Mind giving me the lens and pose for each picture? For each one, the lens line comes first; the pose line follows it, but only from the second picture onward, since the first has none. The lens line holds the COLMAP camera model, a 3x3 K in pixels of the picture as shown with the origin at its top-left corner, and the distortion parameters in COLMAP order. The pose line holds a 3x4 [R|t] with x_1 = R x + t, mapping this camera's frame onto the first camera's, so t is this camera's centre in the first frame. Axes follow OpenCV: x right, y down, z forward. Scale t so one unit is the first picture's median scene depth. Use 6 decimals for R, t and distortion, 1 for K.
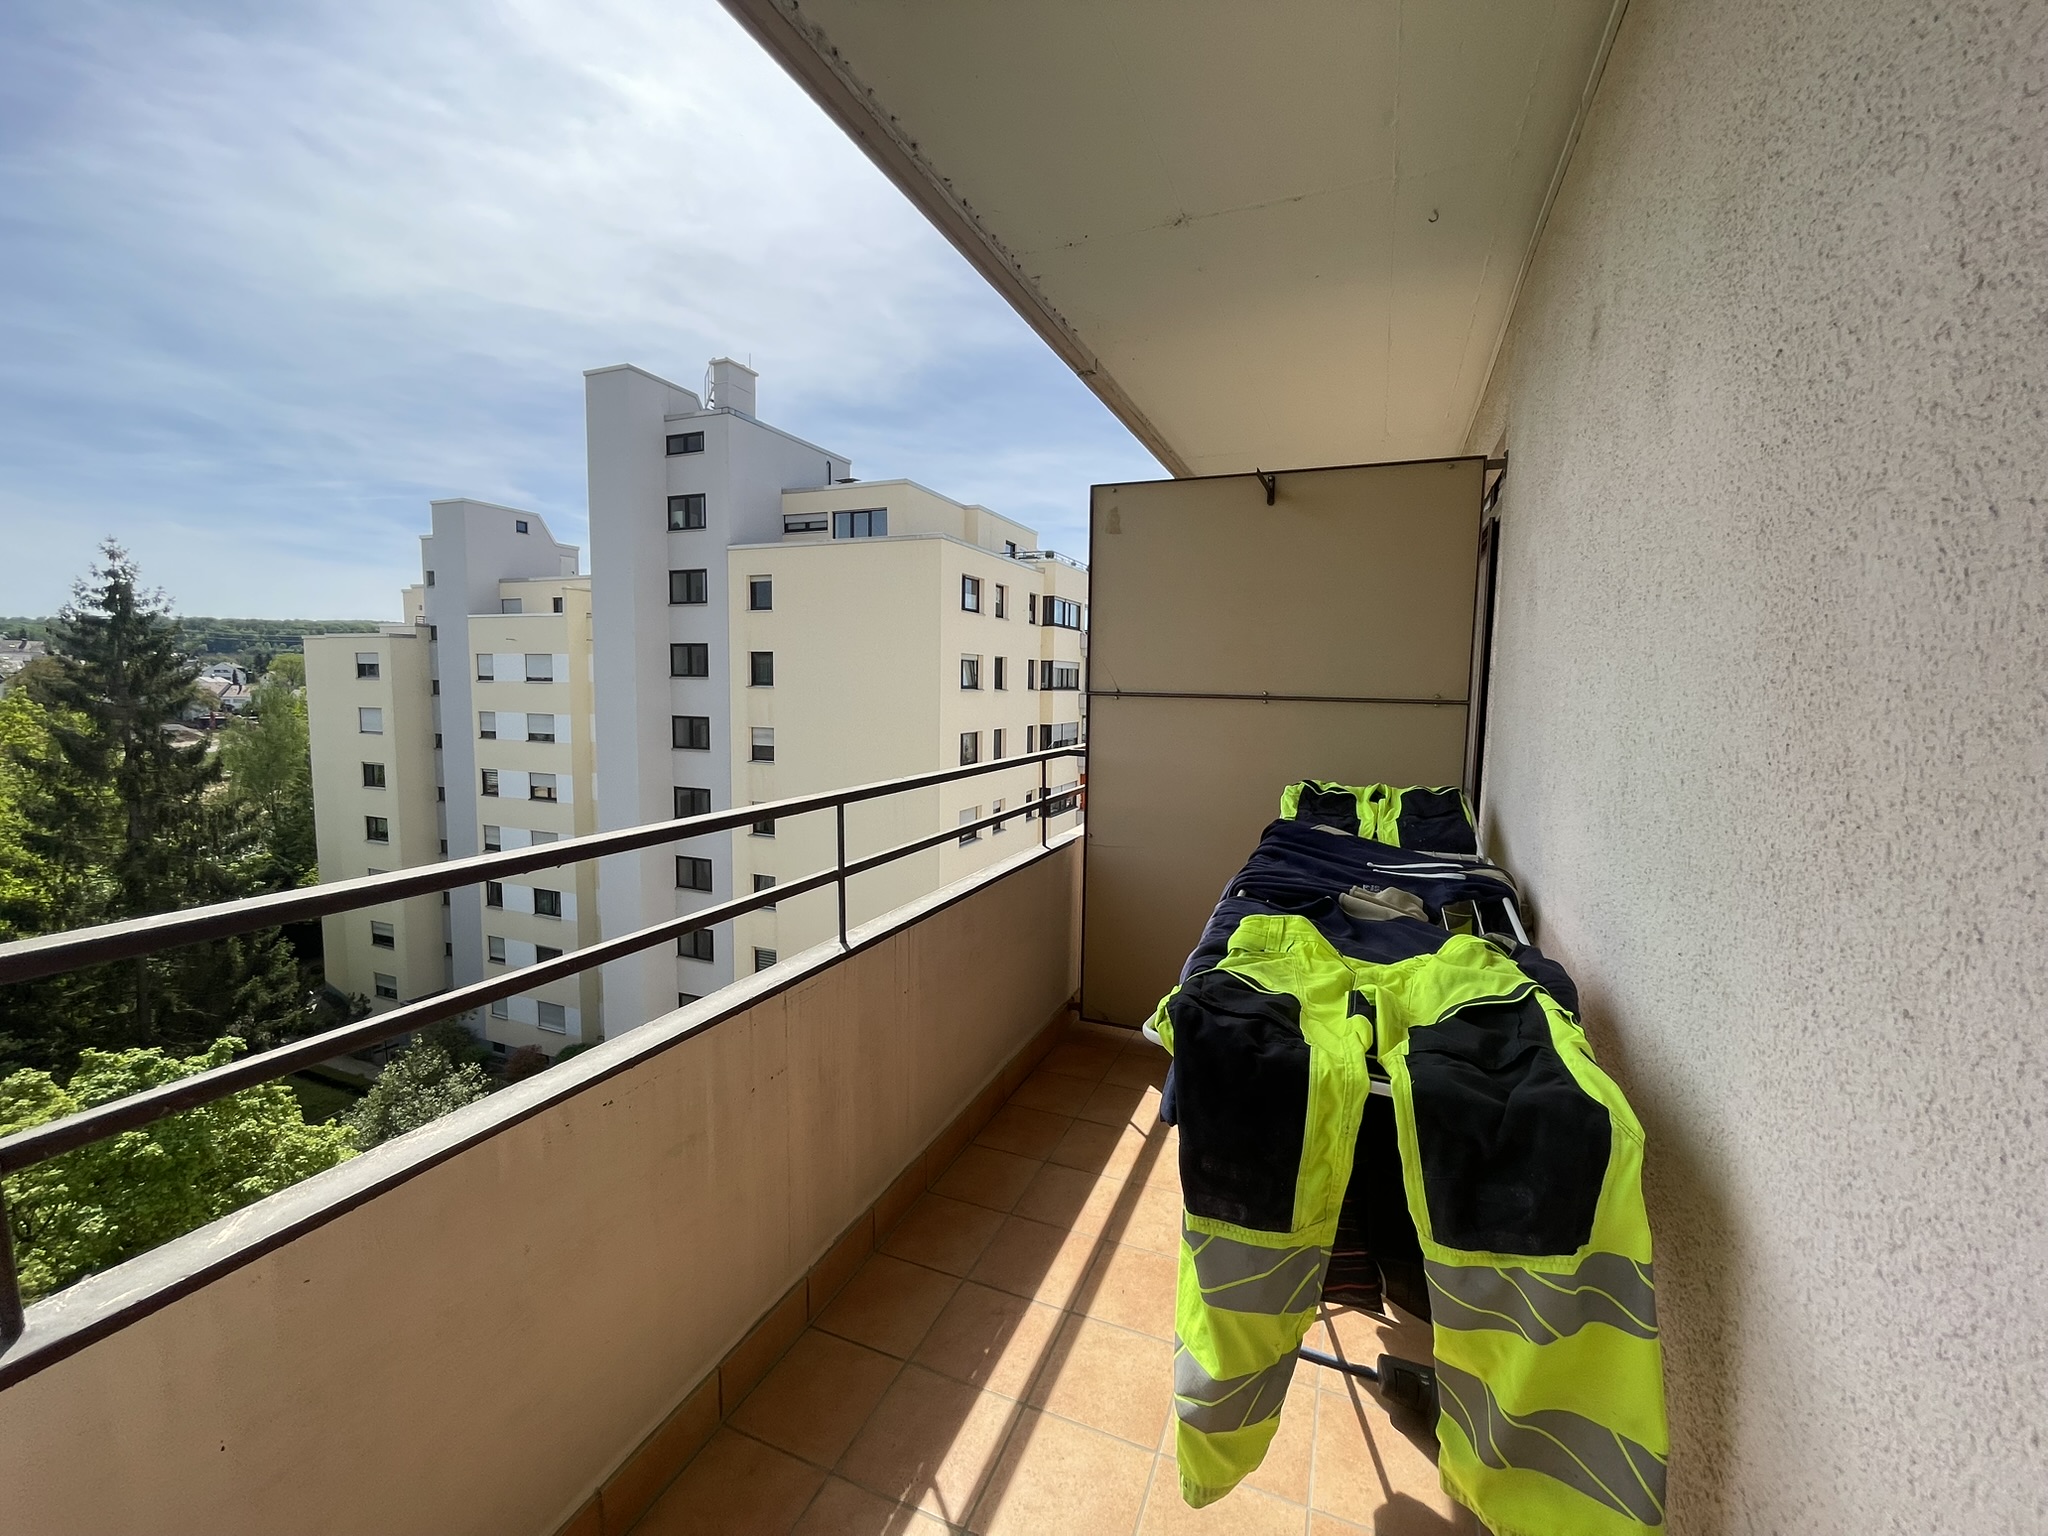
lens RADIAL K [[829.1, 0, 1027.3], [0, 829.1, 762.3], [0, 0, 1]] dist [0.002739, 0.000159]
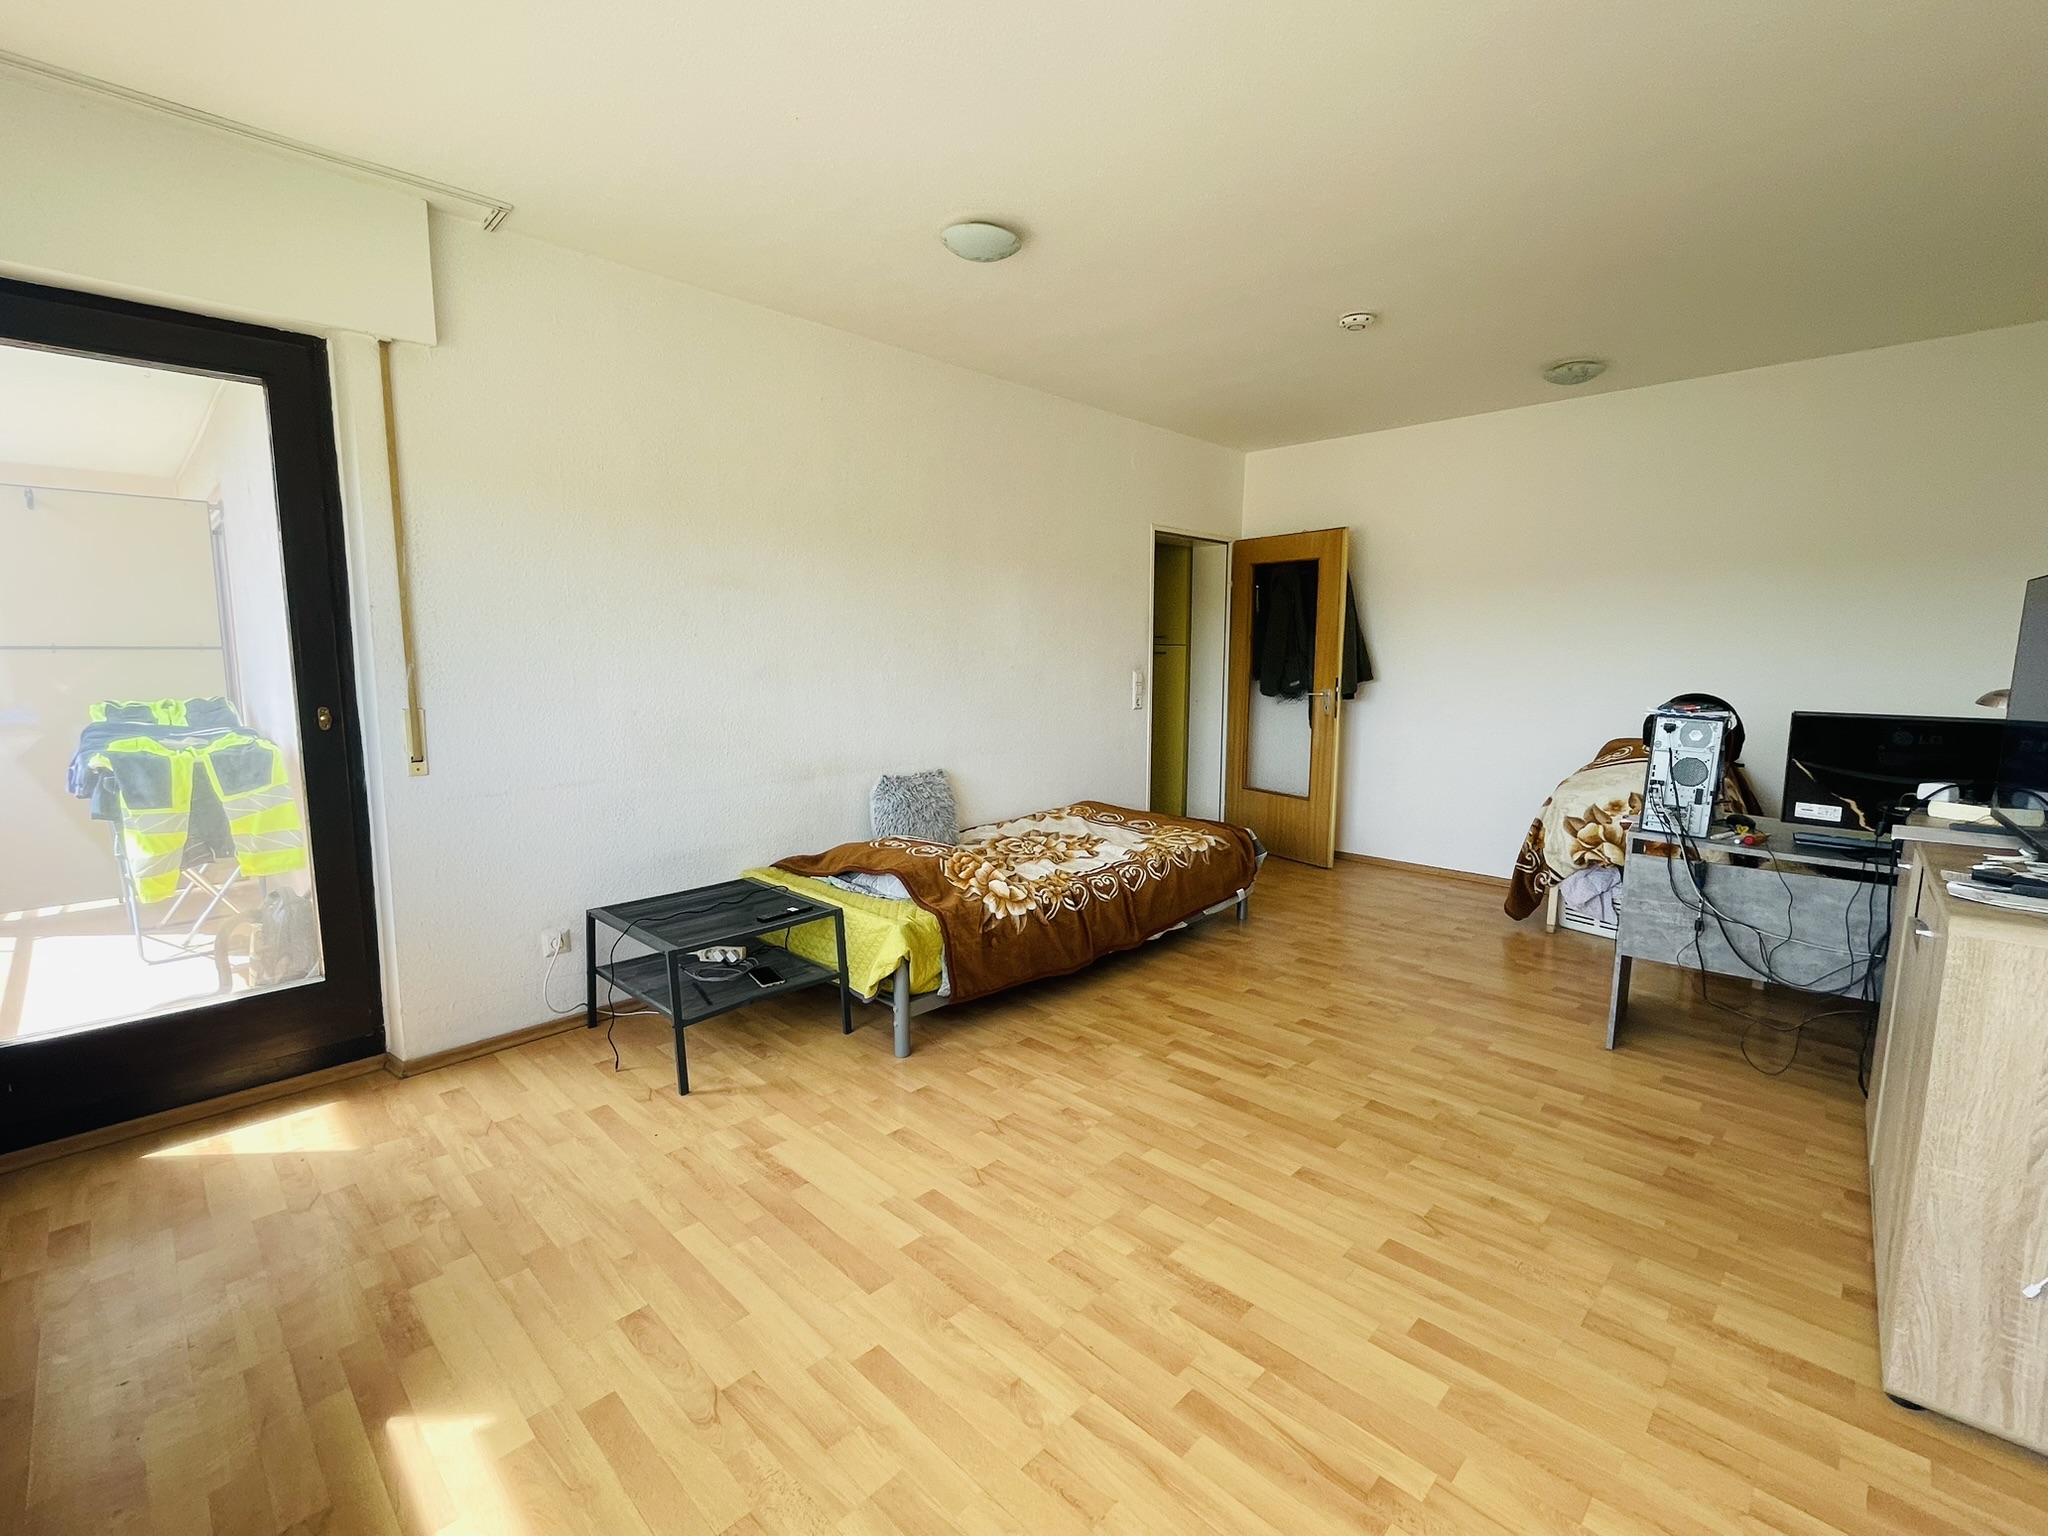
lens RADIAL K [[911.3, 0, 1023.1], [0, 911.3, 766.0], [0, 0, 1]] dist [-0.000274, -0.000021]
pose [[0.373462, -0.129010, 0.918631, -0.664355], [0.088760, 0.990708, 0.103047, 0.131691], [-0.923389, 0.043054, 0.381443, -1.347929]]
